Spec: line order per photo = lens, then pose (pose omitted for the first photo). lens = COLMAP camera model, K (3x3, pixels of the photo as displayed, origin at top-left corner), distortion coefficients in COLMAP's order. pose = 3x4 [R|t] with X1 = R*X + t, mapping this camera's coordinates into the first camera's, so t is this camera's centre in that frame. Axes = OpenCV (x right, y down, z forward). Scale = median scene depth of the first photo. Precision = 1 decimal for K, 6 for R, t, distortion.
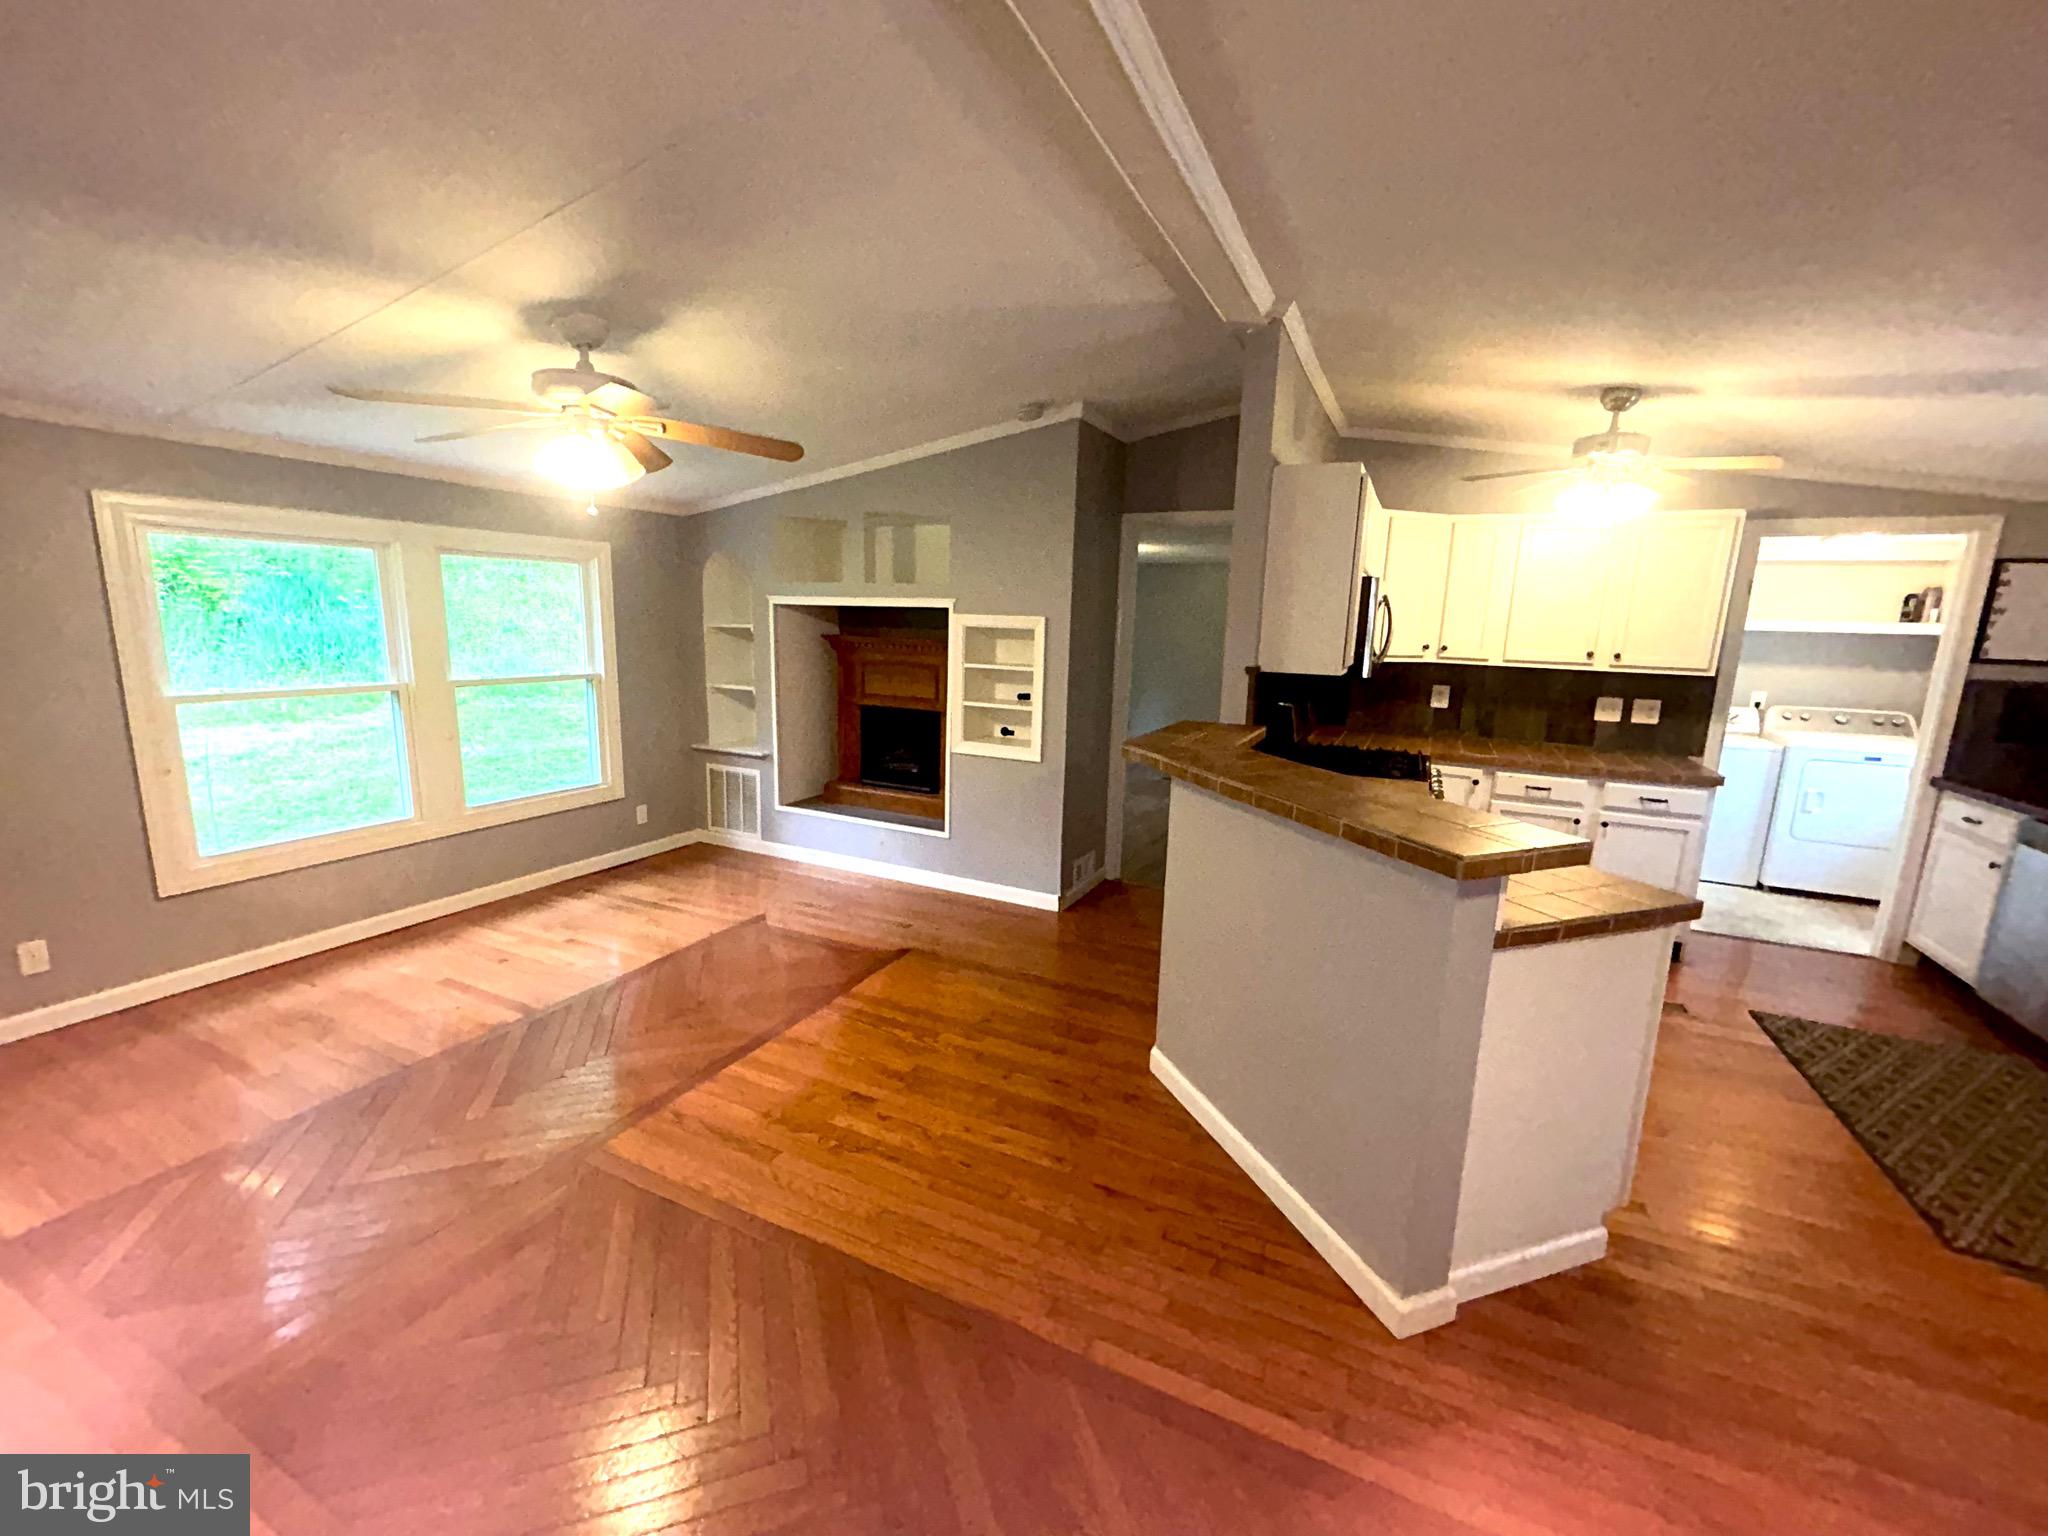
lens RADIAL K [[824.3, 0, 1020.6], [0, 824.3, 769.2], [0, 0, 1]] dist [-0.000457, 0.000153]
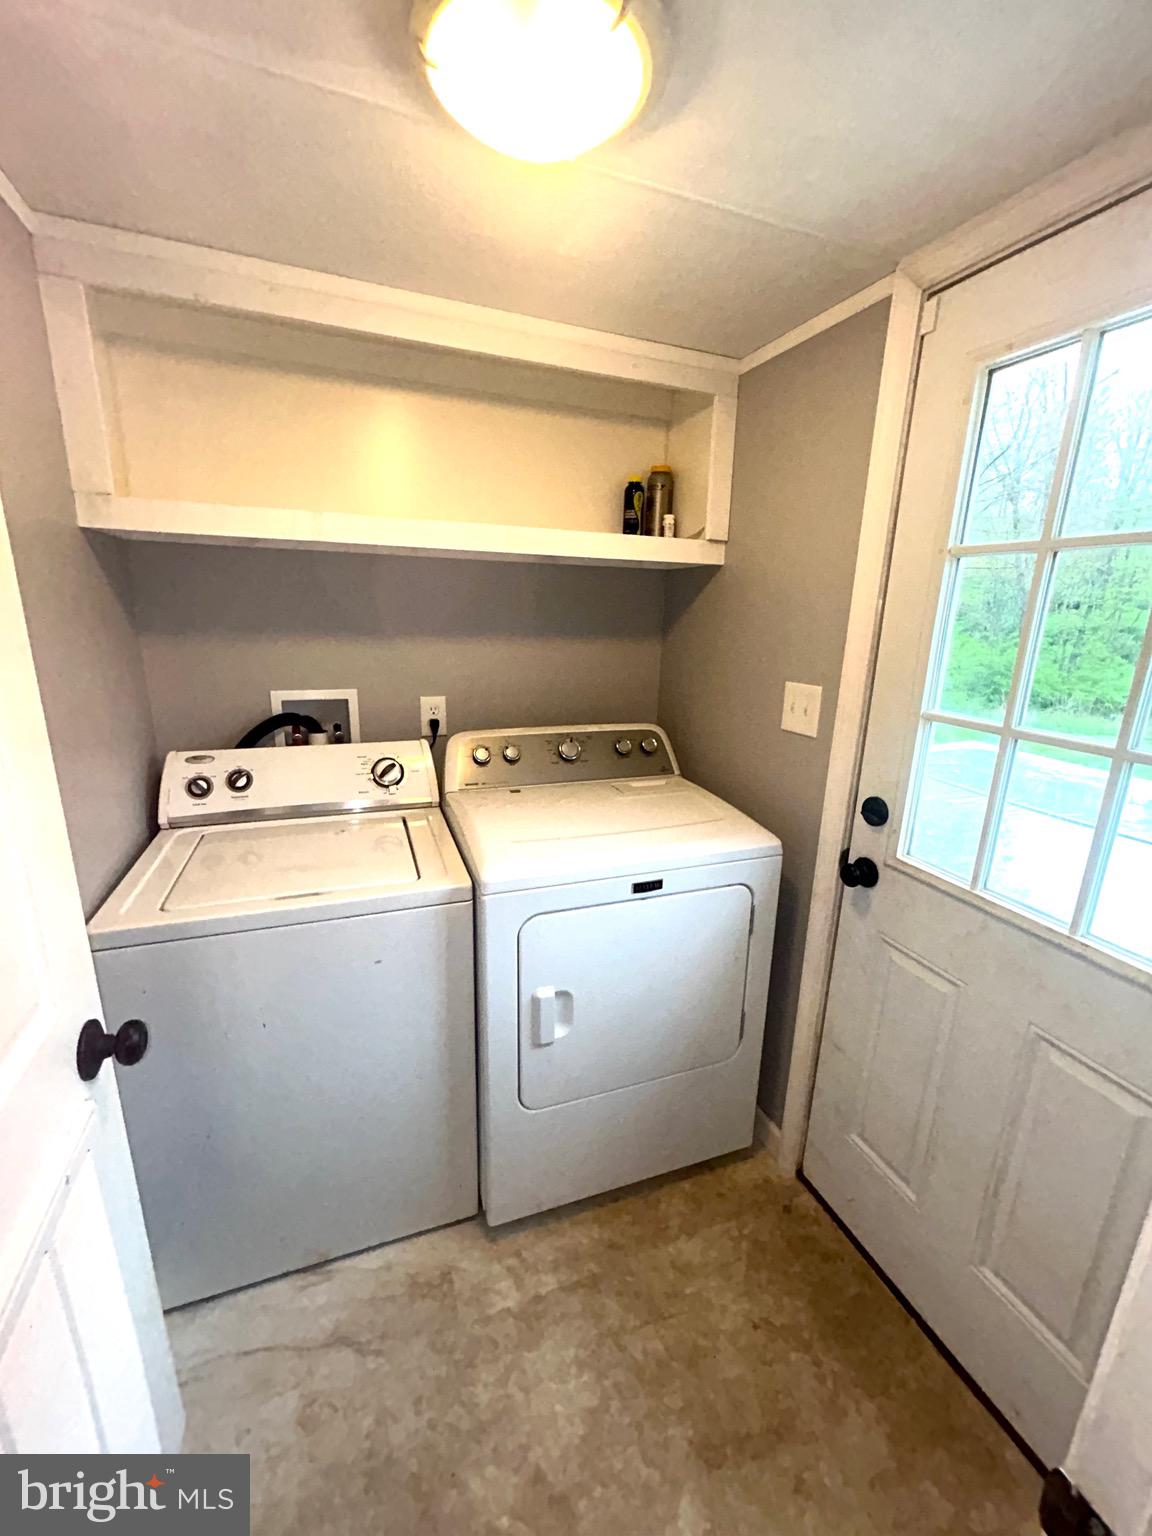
lens RADIAL K [[618.2, 0, 568.8], [0, 618.2, 770.0], [0, 0, 1]] dist [-0.000457, 0.000153]
pose [[0.686112, -0.202979, 0.698605, 0.971763], [0.131726, 0.979077, 0.155100, -0.136174], [-0.715471, -0.014391, 0.698495, 0.979383]]
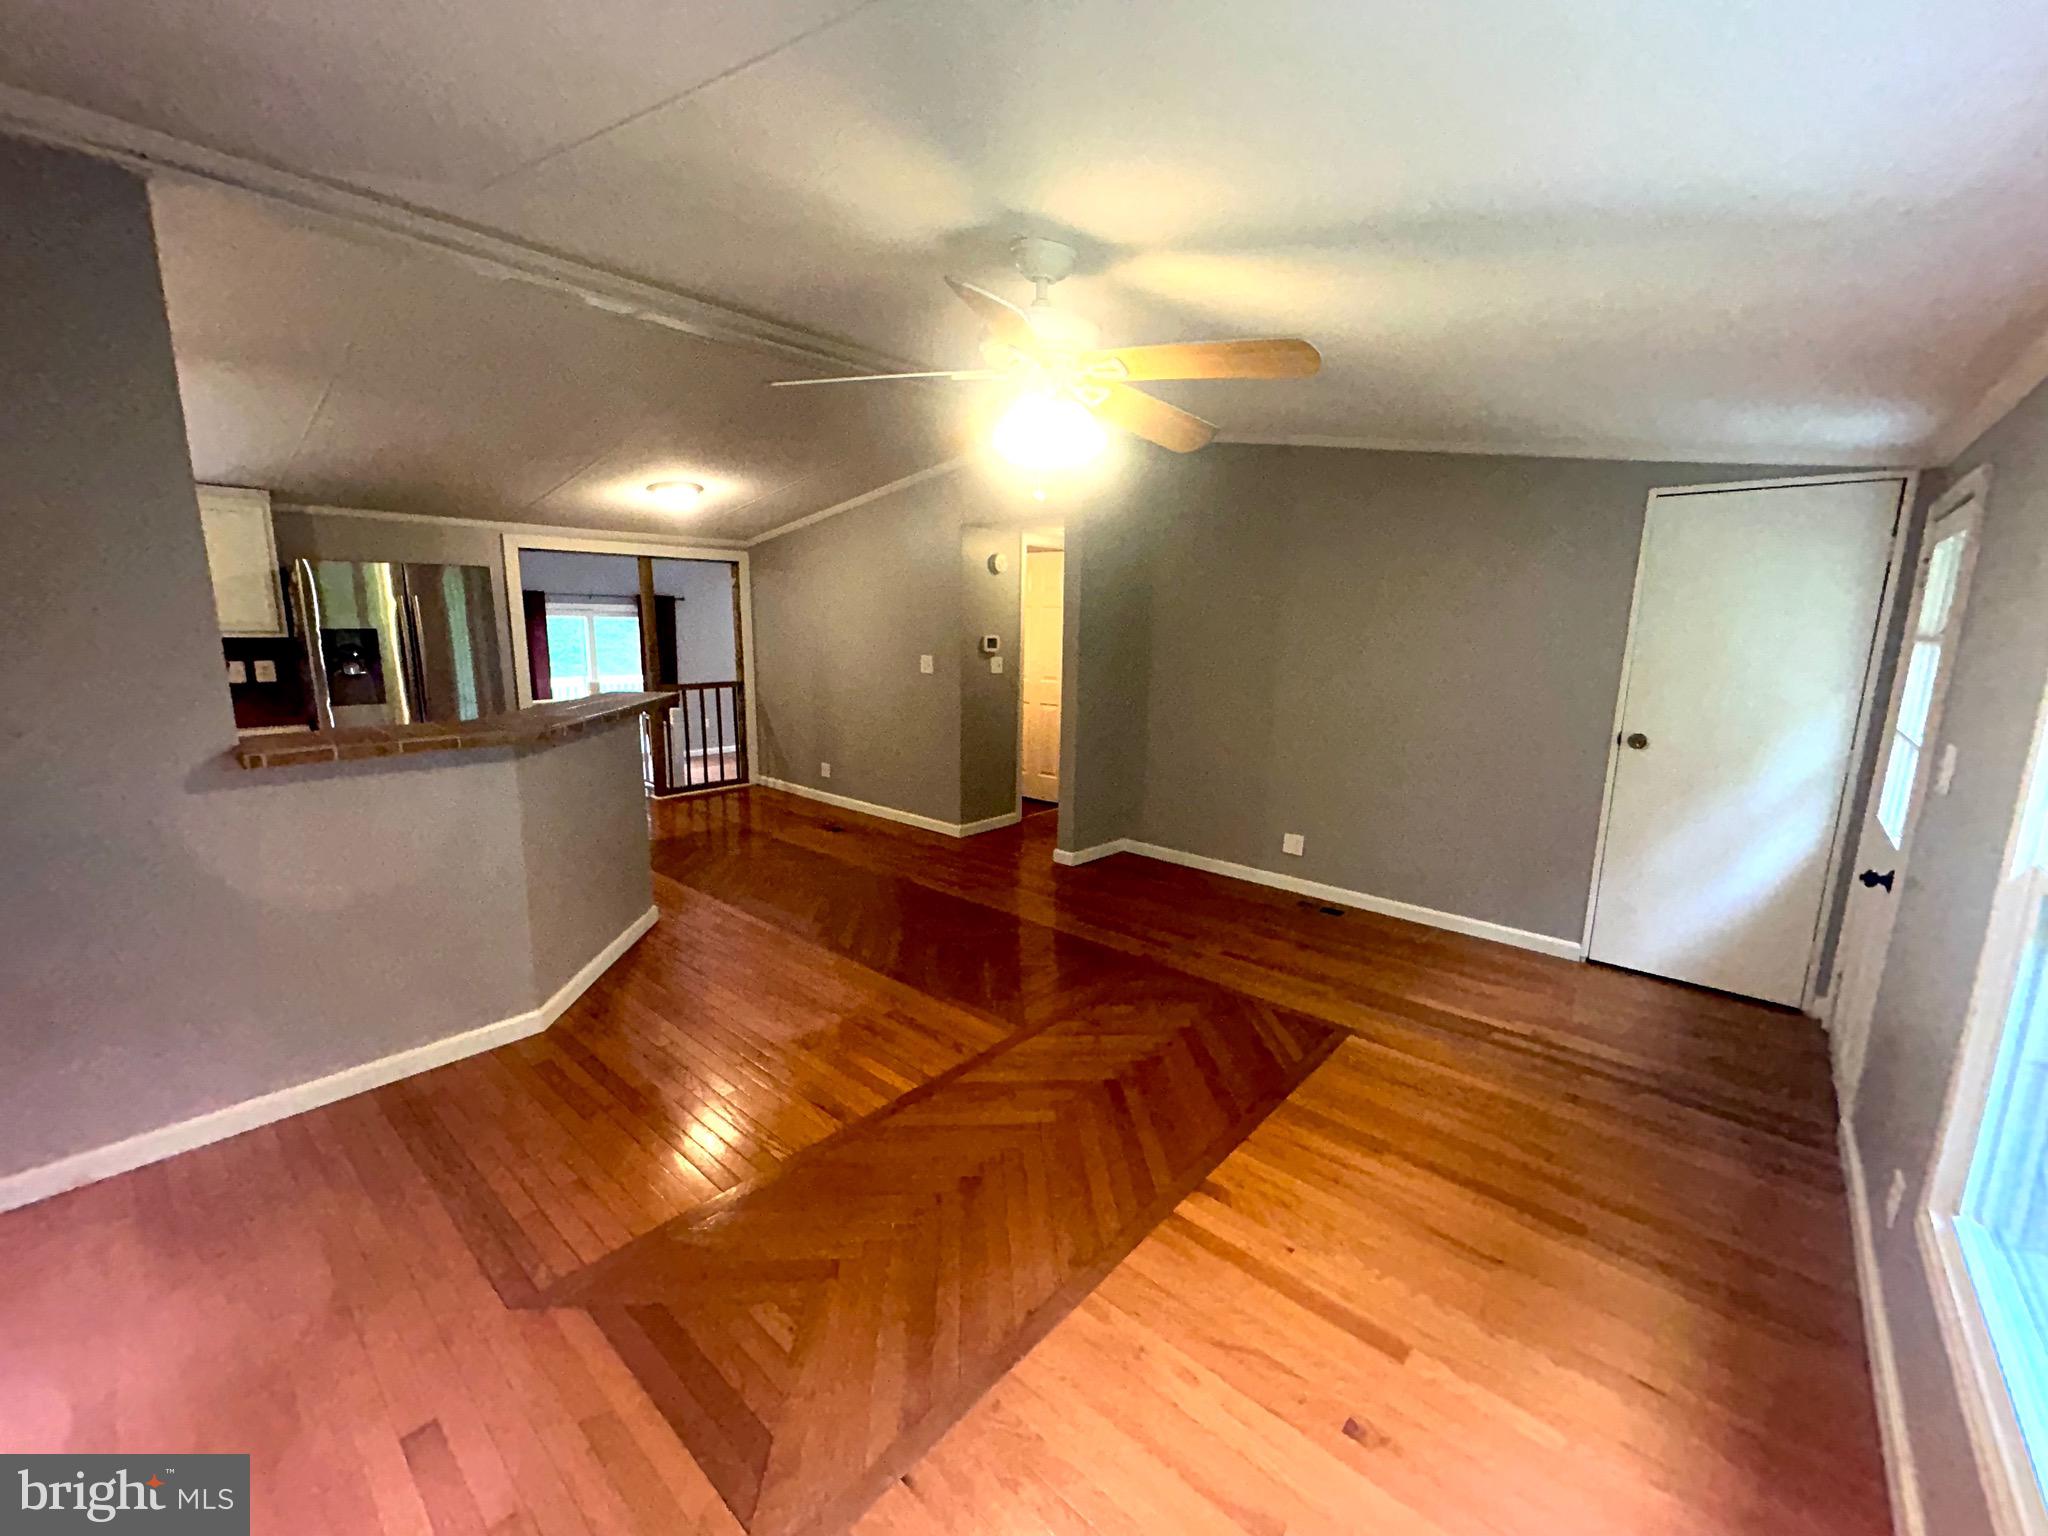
lens RADIAL K [[824.3, 0, 1020.6], [0, 824.3, 769.2], [0, 0, 1]] dist [-0.000457, 0.000153]
pose [[-0.962483, -0.091185, 0.255562, -0.473408], [0.005272, 0.935382, 0.353601, -0.228135], [-0.271291, 0.341682, -0.899808, 1.169040]]
